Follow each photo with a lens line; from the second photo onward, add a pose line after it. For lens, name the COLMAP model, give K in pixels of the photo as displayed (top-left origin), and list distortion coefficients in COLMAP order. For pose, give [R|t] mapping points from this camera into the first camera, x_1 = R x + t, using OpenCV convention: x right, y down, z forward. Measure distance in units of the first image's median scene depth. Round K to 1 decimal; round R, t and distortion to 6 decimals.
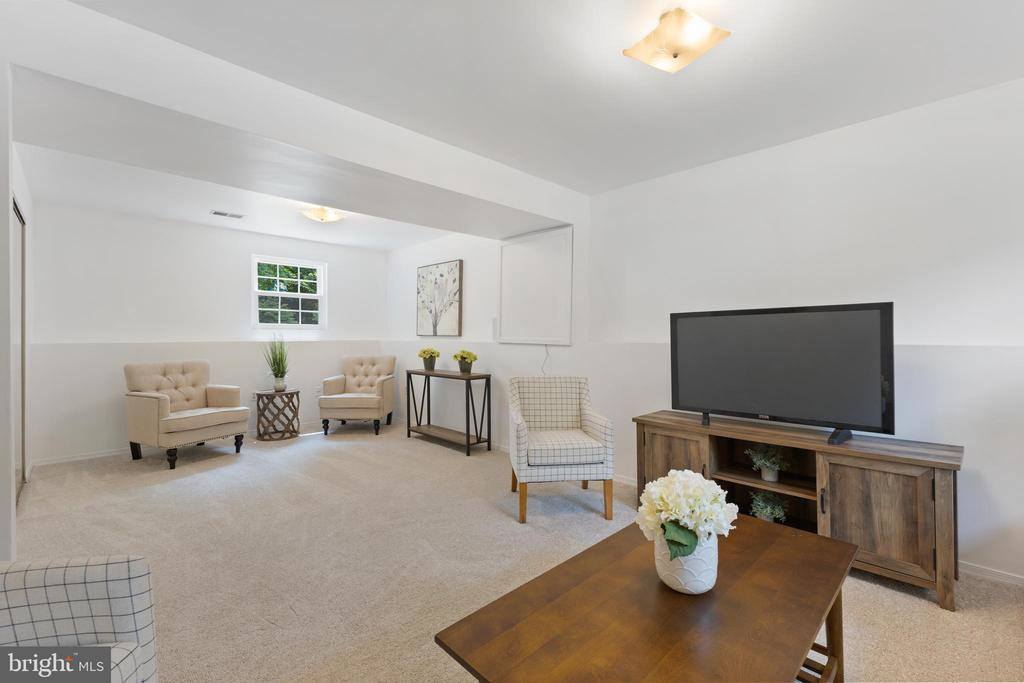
lens RADIAL K [[444.9, 0, 506.2], [0, 444.9, 336.4], [0, 0, 1]] dist [0.002393, 0.000879]
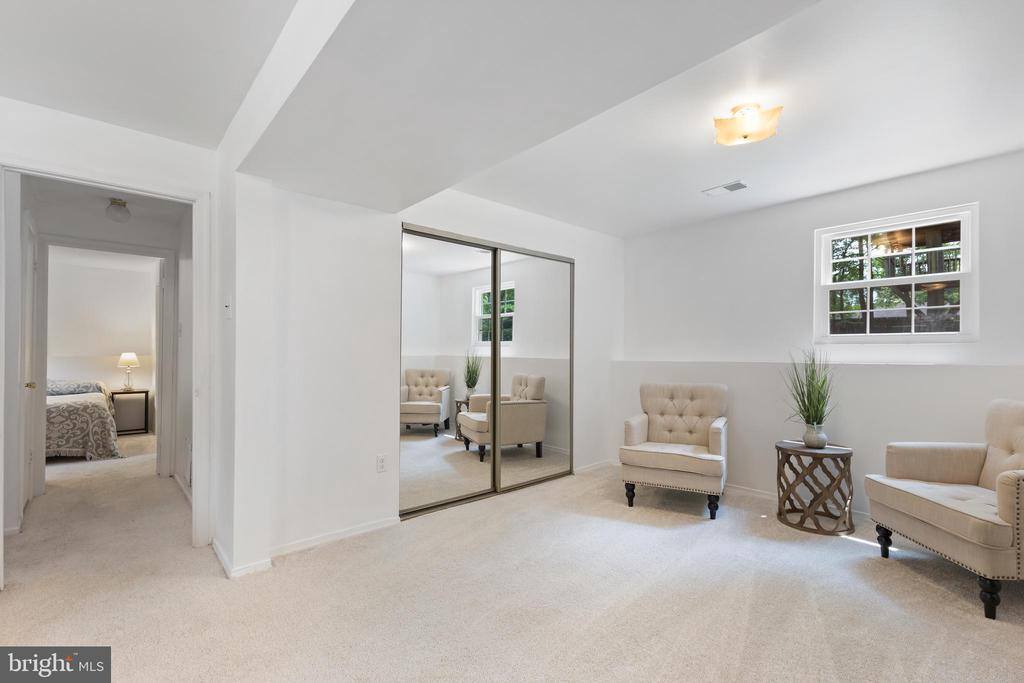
lens RADIAL K [[455.3, 0, 511.3], [0, 455.3, 353.5], [0, 0, 1]] dist [0.000223, -0.000572]
pose [[-0.038905, 0.001063, -0.999242, 0.118627], [-0.008193, 0.999965, 0.001382, 0.000090], [0.999209, 0.008240, -0.038895, 0.635779]]
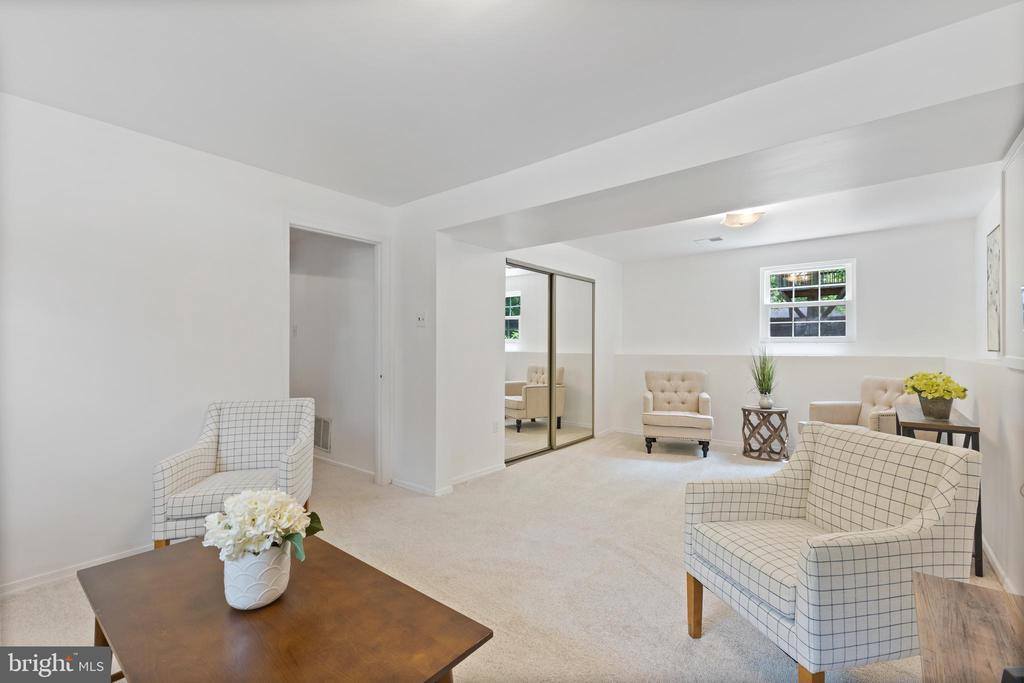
lens RADIAL K [[444.8, 0, 511.8], [0, 444.8, 348.4], [0, 0, 1]] dist [0.001666, 0.000453]
pose [[0.123141, 0.000818, -0.992389, 0.372011], [-0.008334, 0.999965, -0.000210, 0.000393], [0.992354, 0.008296, 0.123144, 0.358687]]
